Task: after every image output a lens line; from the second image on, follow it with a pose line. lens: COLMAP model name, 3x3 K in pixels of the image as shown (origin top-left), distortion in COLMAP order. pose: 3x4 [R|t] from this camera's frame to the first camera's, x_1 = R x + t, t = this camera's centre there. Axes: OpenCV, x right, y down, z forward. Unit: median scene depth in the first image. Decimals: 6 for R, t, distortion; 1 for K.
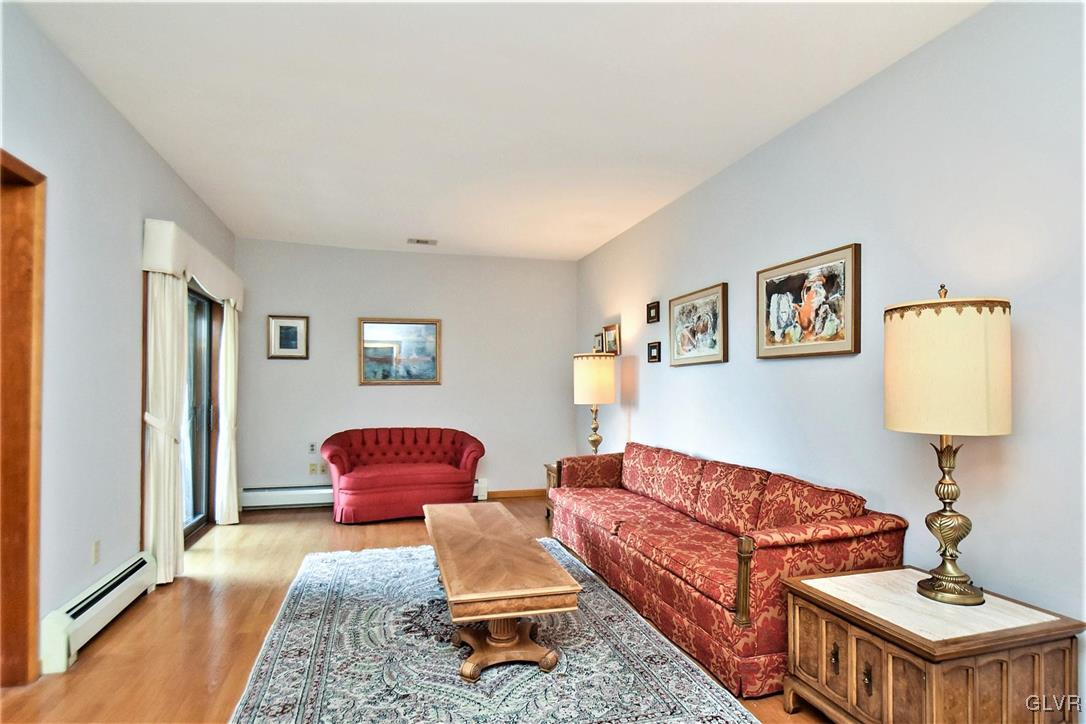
lens RADIAL K [[595.8, 0, 507.1], [0, 595.8, 374.3], [0, 0, 1]] dist [-0.001679, -0.000548]
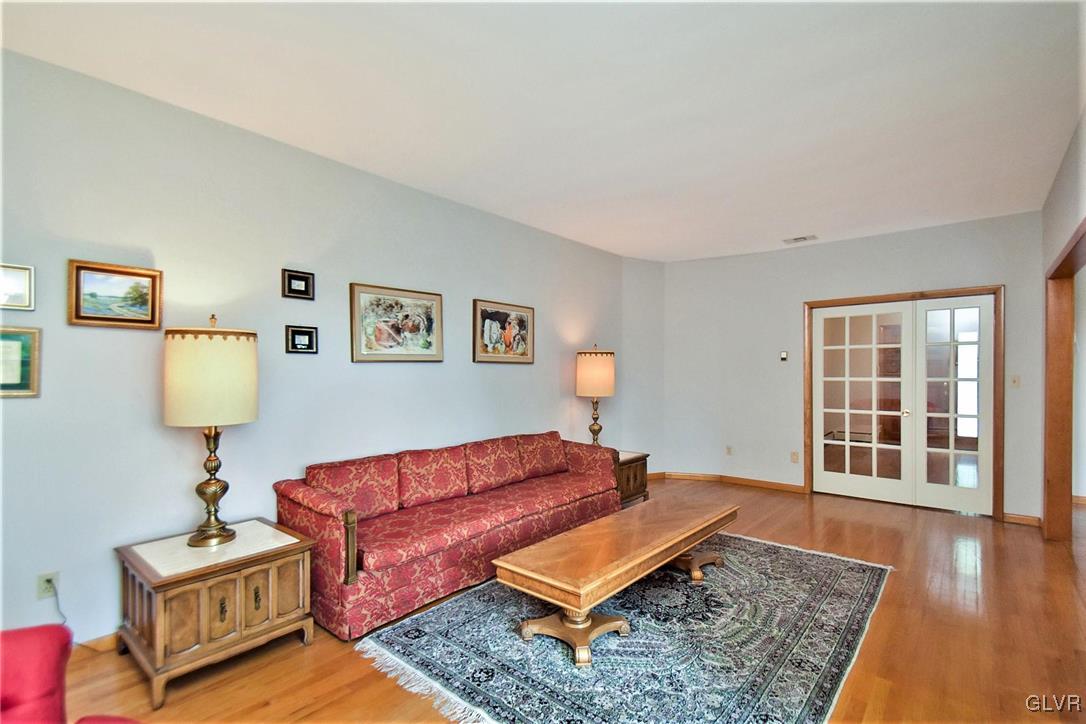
lens RADIAL K [[500.2, 0, 544.4], [0, 500.2, 383.2], [0, 0, 1]] dist [0.039230, 0.000057]
pose [[-0.608951, -0.049107, 0.791686, -0.623262], [-0.039675, 0.998718, 0.031431, -0.020276], [-0.792215, -0.012270, -0.610119, 1.624028]]
